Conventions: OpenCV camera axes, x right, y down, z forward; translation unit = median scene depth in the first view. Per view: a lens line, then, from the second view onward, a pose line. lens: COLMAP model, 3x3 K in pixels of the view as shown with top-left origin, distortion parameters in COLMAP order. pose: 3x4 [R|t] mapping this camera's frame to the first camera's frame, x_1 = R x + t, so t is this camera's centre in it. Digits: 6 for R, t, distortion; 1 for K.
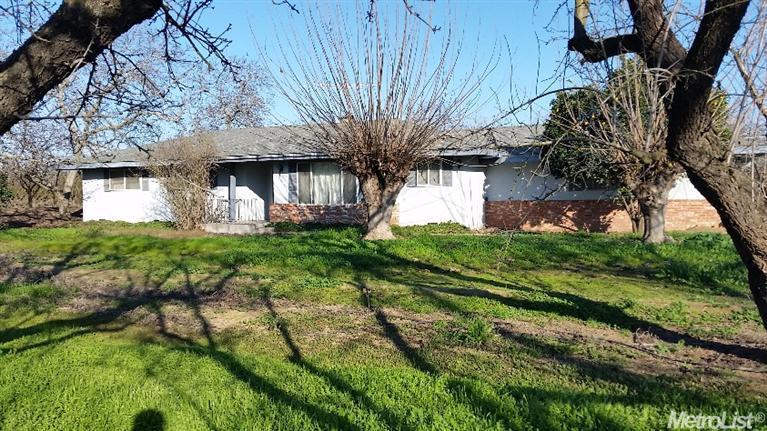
lens RADIAL K [[636.8, 0, 382.2], [0, 636.8, 218.4], [0, 0, 1]] dist [0.177647, -0.379987]
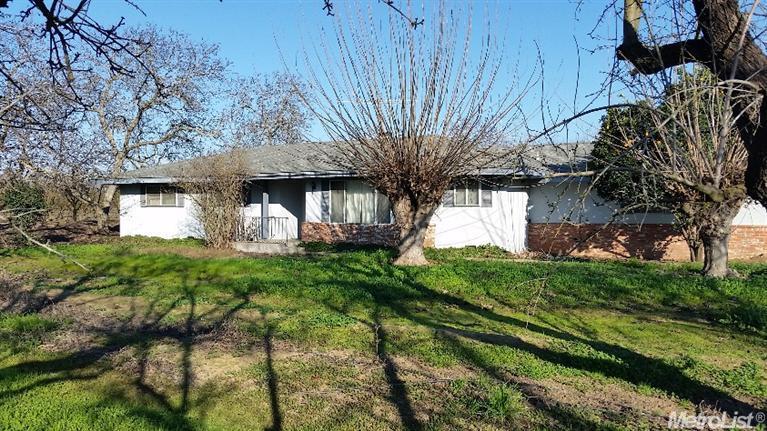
lens RADIAL K [[636.8, 0, 382.2], [0, 636.8, 218.4], [0, 0, 1]] dist [0.177647, -0.379987]
pose [[0.997324, 0.013916, -0.071768, 0.021857], [-0.015518, 0.999642, -0.021808, -0.014491], [0.071439, 0.022863, 0.997183, 0.067158]]
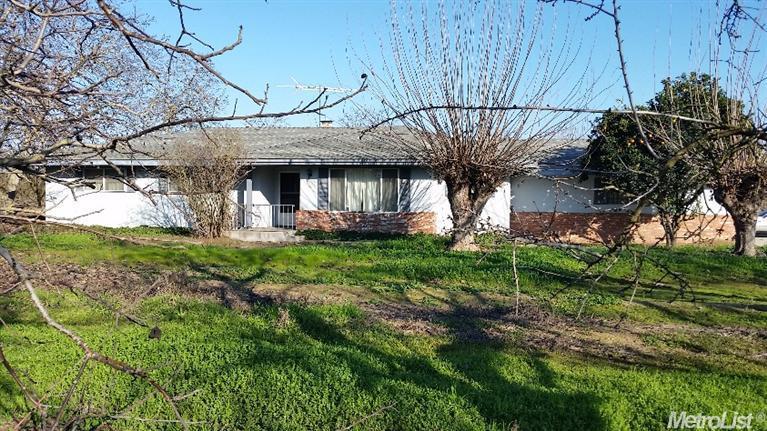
lens RADIAL K [[636.8, 0, 382.2], [0, 636.8, 218.4], [0, 0, 1]] dist [0.177647, -0.379987]
pose [[0.972862, 0.016696, 0.230785, -0.397390], [-0.014894, 0.999843, -0.009550, -0.005541], [-0.230908, 0.005854, 0.972958, 0.076489]]
